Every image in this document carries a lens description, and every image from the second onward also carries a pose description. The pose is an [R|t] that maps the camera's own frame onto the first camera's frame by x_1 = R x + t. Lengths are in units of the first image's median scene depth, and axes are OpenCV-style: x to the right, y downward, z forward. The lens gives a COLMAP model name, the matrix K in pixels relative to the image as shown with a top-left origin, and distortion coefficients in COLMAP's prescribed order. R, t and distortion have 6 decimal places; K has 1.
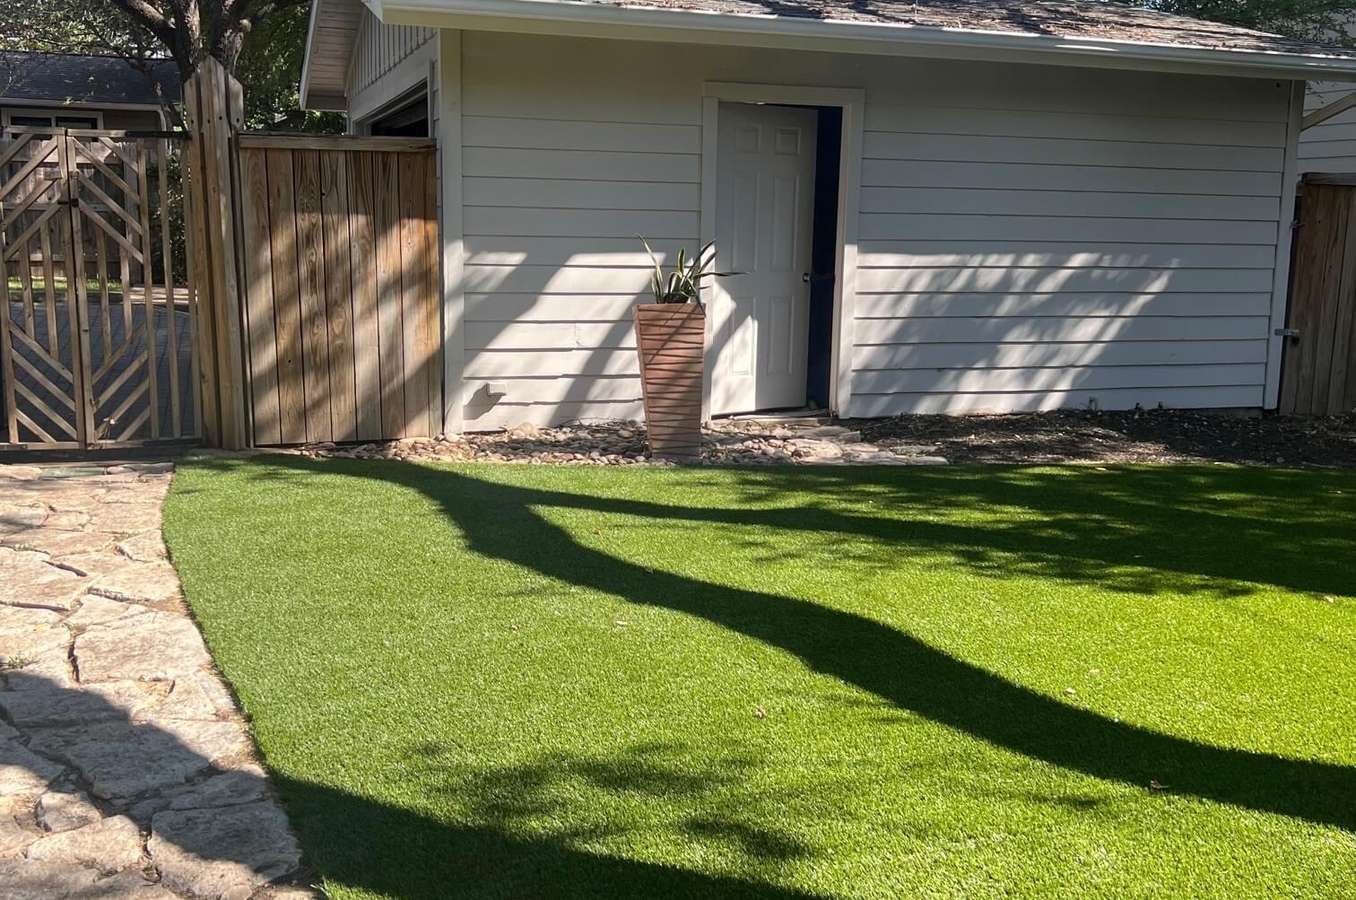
lens RADIAL K [[1031.4, 0, 678.0], [0, 1031.4, 450.0], [0, 0, 1]] dist [0.002300, 0.000020]
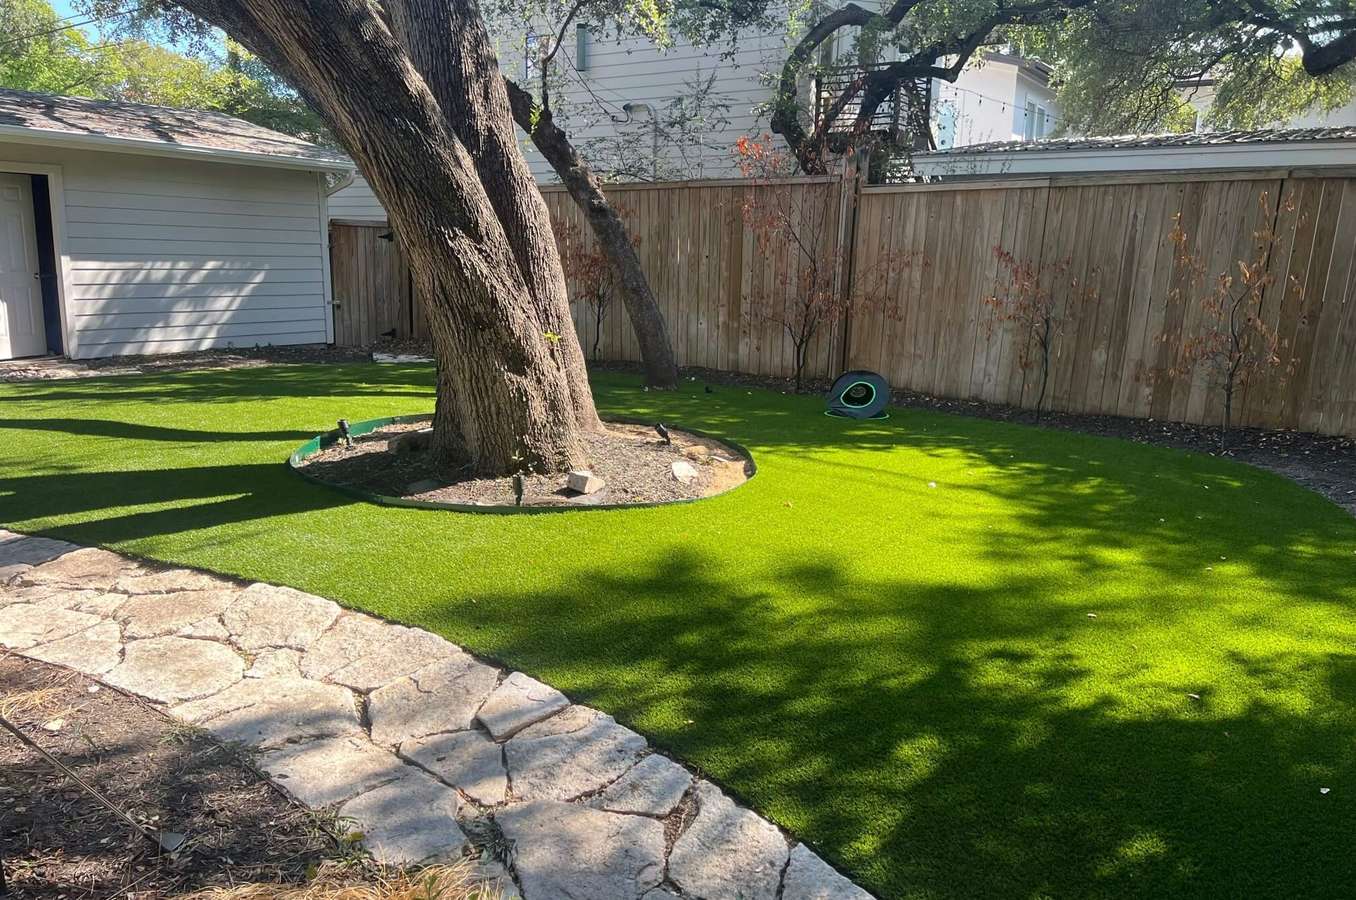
lens RADIAL K [[1031.4, 0, 678.0], [0, 1031.4, 450.0], [0, 0, 1]] dist [0.002300, 0.000020]
pose [[0.765695, -0.117071, 0.632460, -0.164095], [0.125408, 0.991598, 0.031721, 0.181868], [-0.630860, 0.055027, 0.773943, -0.891982]]
